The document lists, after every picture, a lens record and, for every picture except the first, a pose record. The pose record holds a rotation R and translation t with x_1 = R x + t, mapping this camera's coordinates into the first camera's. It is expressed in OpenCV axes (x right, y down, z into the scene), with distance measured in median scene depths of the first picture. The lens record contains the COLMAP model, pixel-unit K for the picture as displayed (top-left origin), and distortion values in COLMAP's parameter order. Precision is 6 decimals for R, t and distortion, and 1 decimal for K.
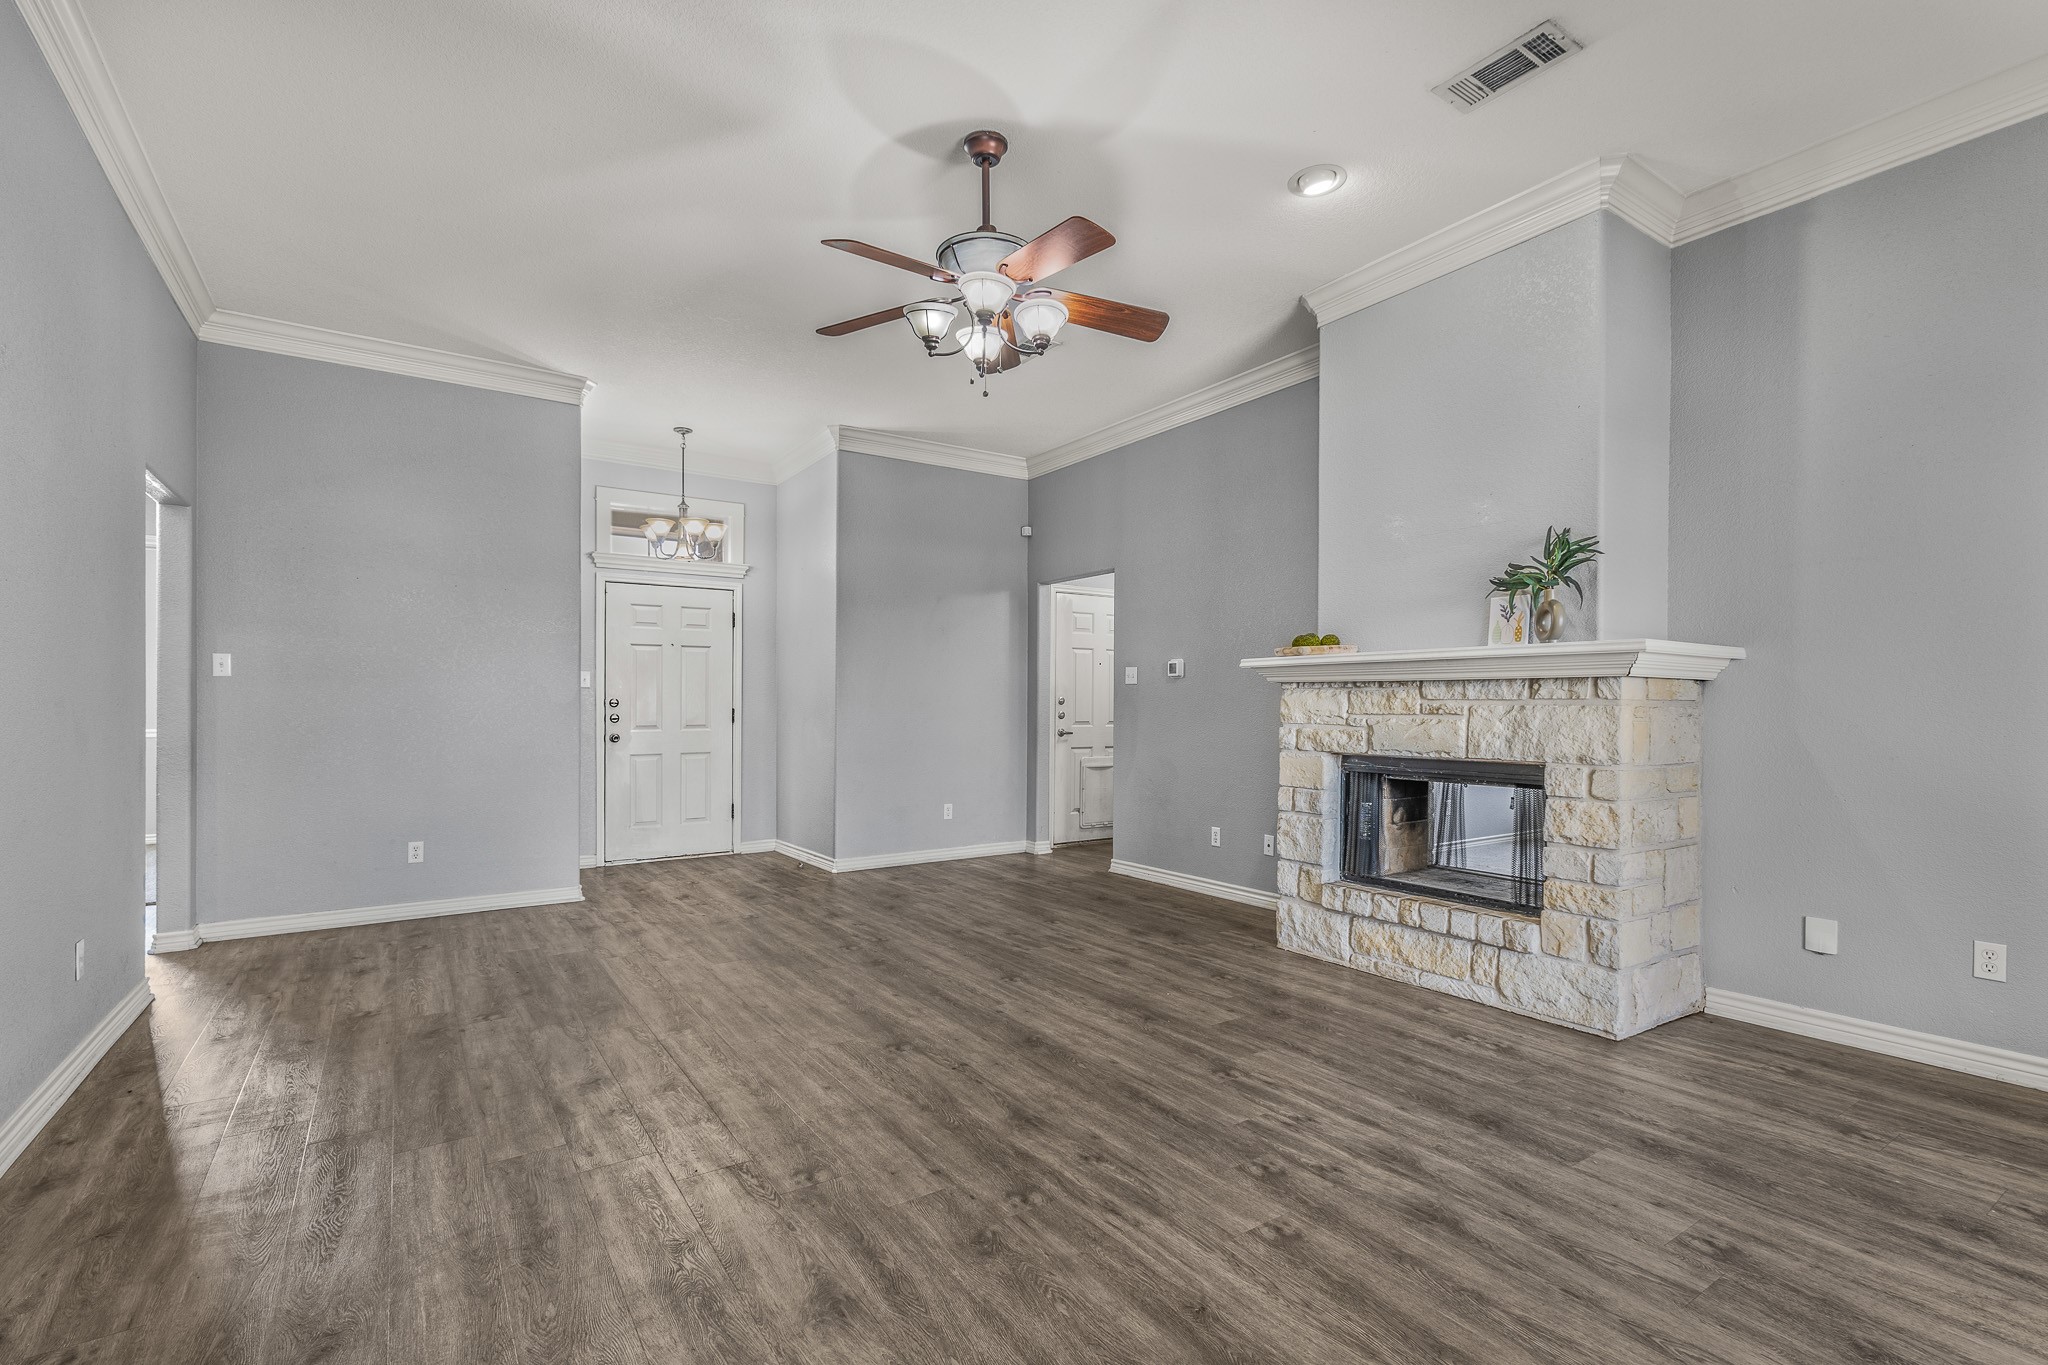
lens RADIAL K [[927.4, 0, 1023.6], [0, 927.4, 698.0], [0, 0, 1]] dist [0.012746, 0.000079]
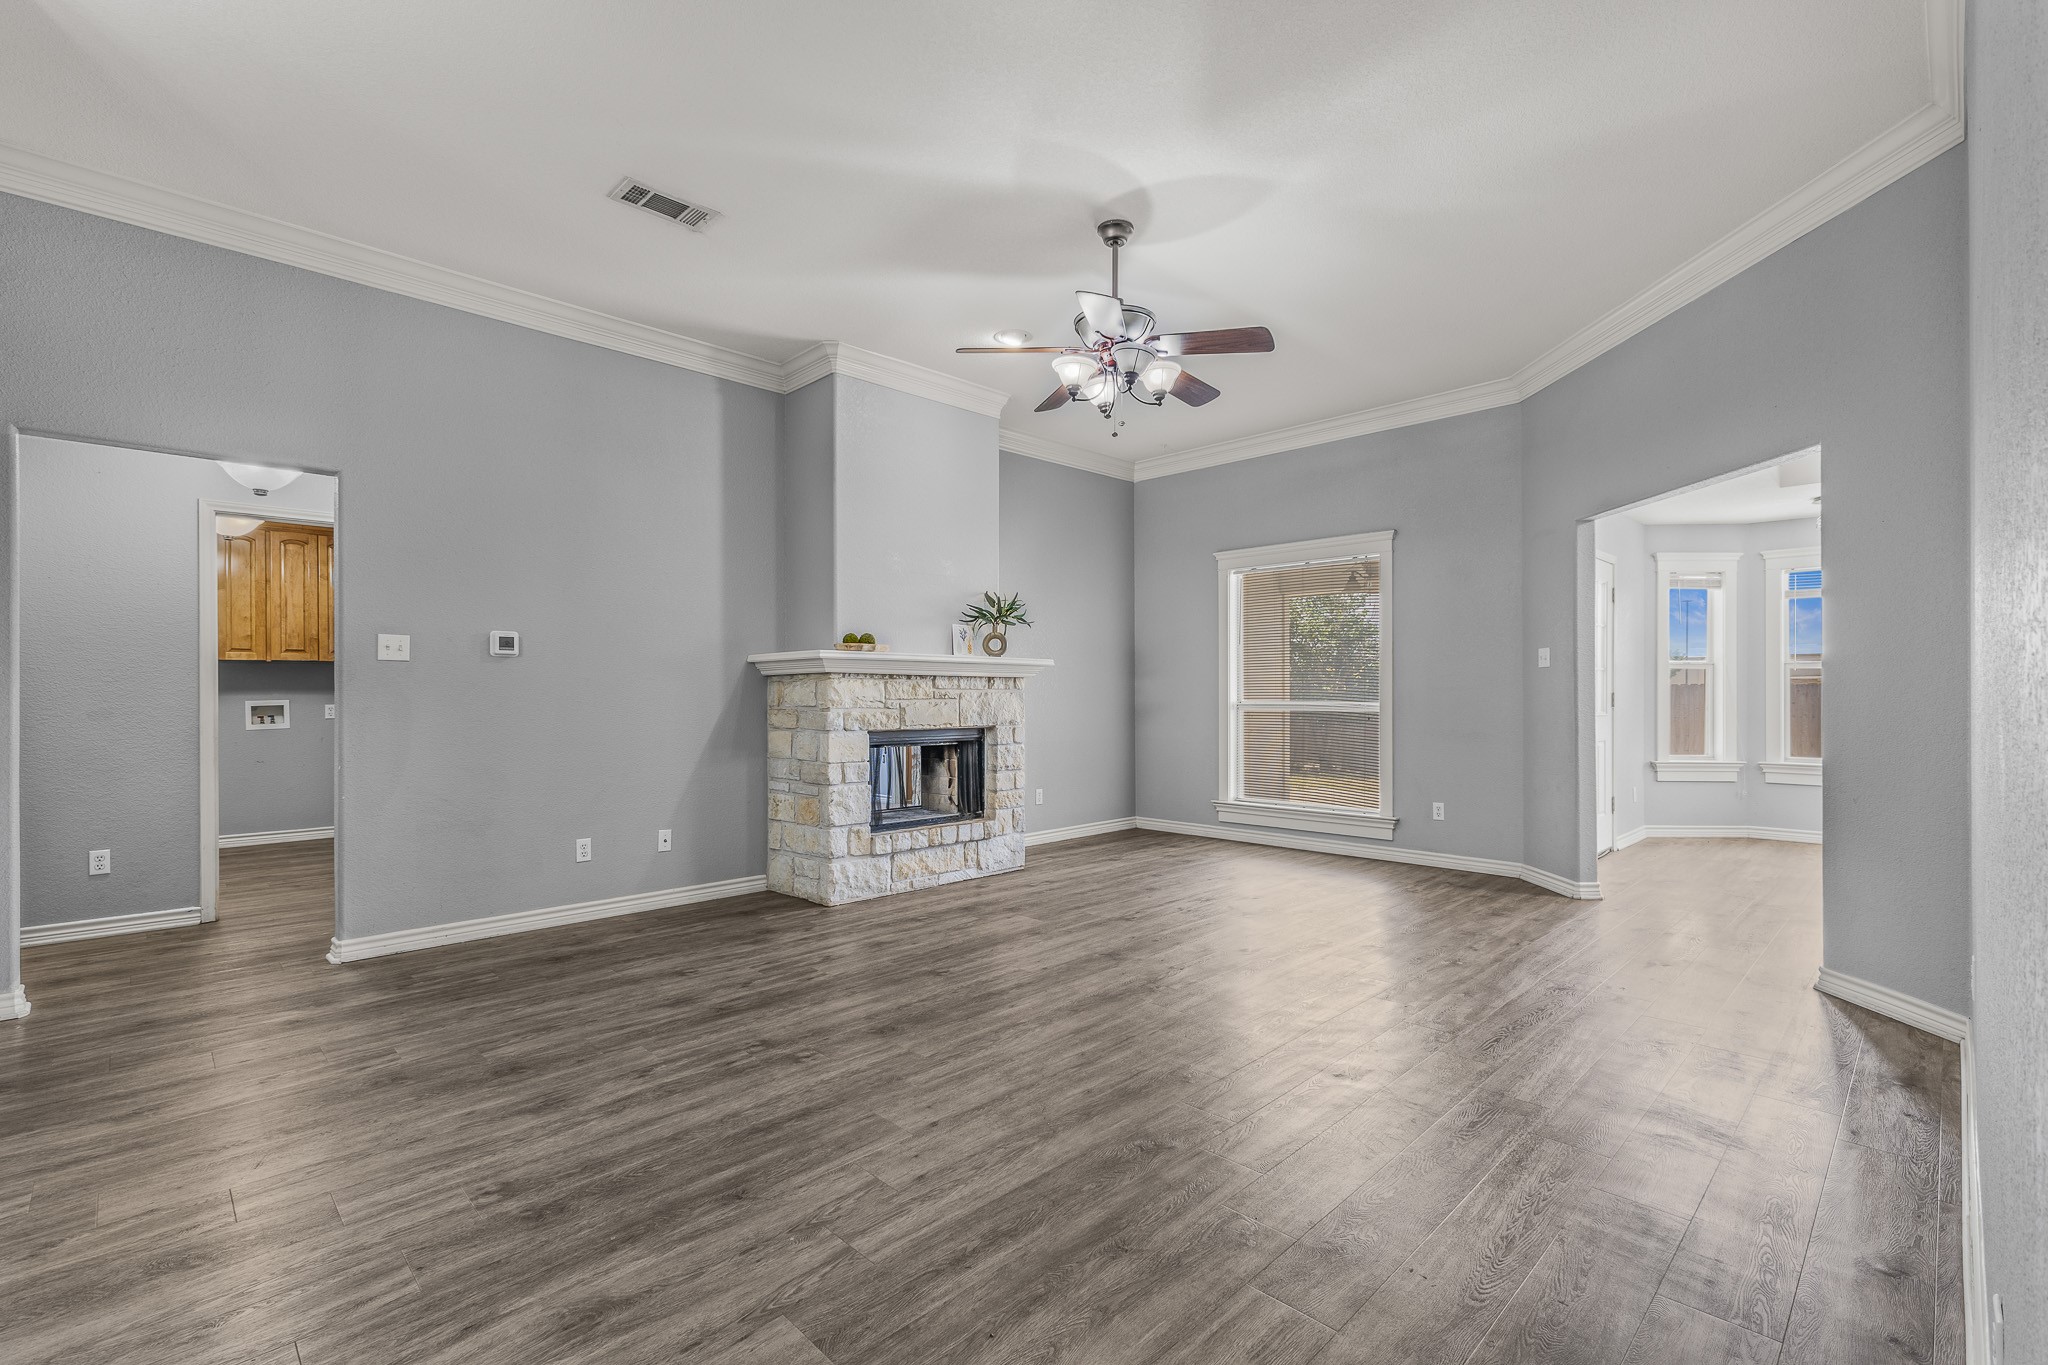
lens RADIAL K [[927.4, 0, 1023.2], [0, 927.4, 689.5], [0, 0, 1]] dist [0.012746, 0.000079]
pose [[-0.195471, 0.006605, 0.980687, -0.969331], [-0.006453, 0.999947, -0.008021, 0.013256], [-0.980688, -0.007896, -0.195418, 1.090322]]
